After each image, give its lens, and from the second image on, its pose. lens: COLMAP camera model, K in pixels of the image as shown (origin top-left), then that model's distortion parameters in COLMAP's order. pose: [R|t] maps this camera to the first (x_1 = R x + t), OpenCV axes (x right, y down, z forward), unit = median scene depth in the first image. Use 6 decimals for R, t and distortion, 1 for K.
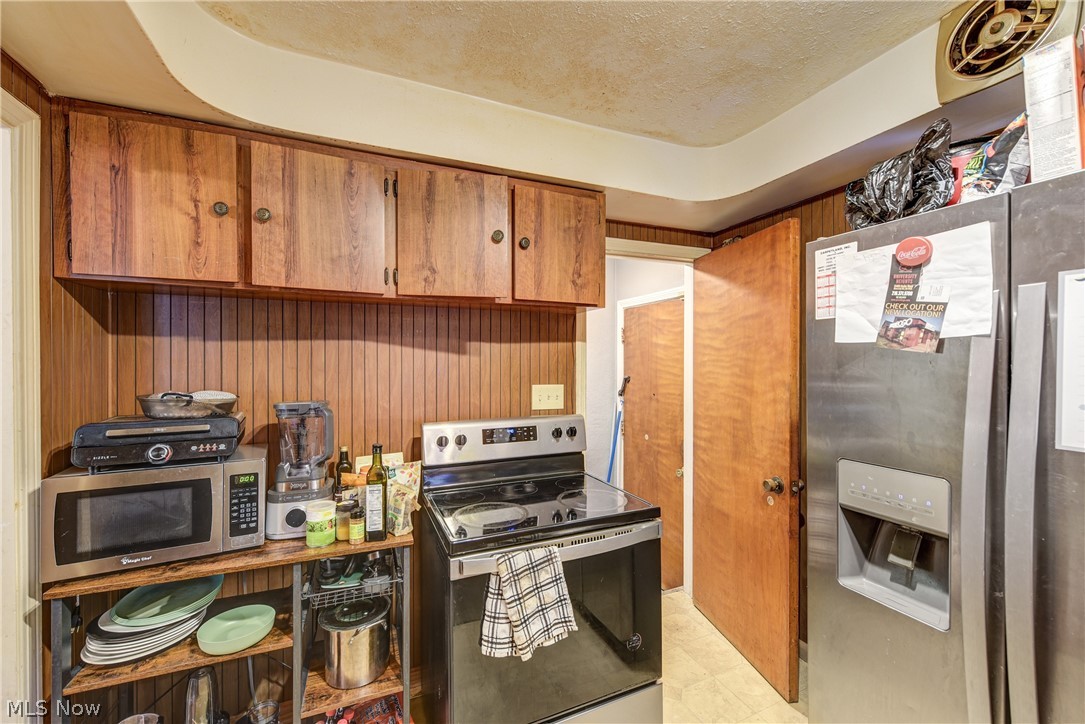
lens RADIAL K [[427.8, 0, 536.9], [0, 427.8, 368.5], [0, 0, 1]] dist [0.000122, -0.000772]
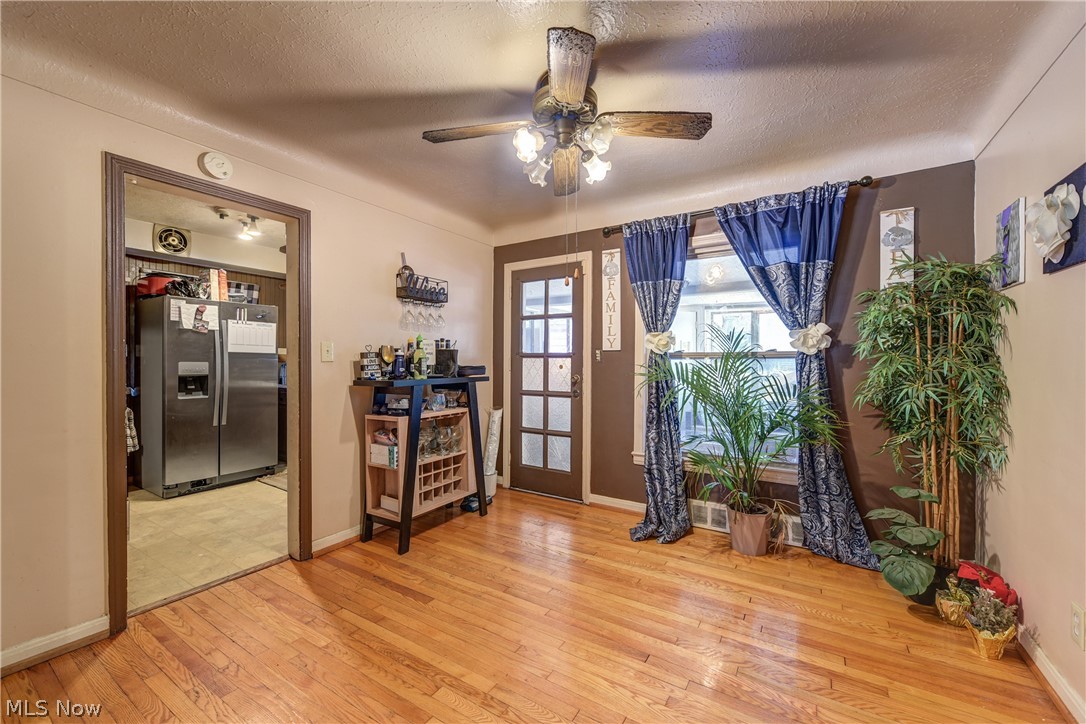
lens RADIAL K [[439.1, 0, 537.8], [0, 439.1, 366.1], [0, 0, 1]] dist [-0.000644, -0.000190]
pose [[-0.546631, -0.006380, 0.837349, -2.189074], [0.007466, 0.999894, 0.012492, 0.127926], [-0.837340, 0.013080, -0.546525, 0.296514]]
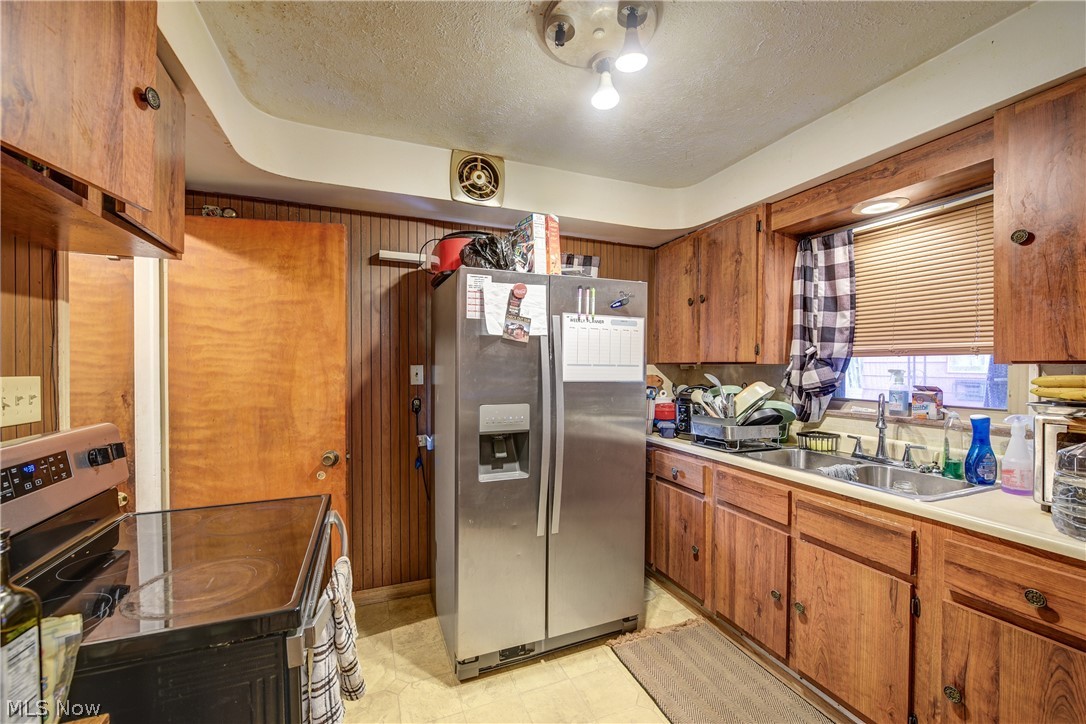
lens RADIAL K [[439.1, 0, 537.8], [0, 439.1, 366.1], [0, 0, 1]] dist [-0.000644, -0.000190]
pose [[0.036769, -0.001694, 0.999322, -0.552361], [0.009162, 0.999957, 0.001358, 0.035180], [-0.999282, 0.009106, 0.036783, 0.412927]]
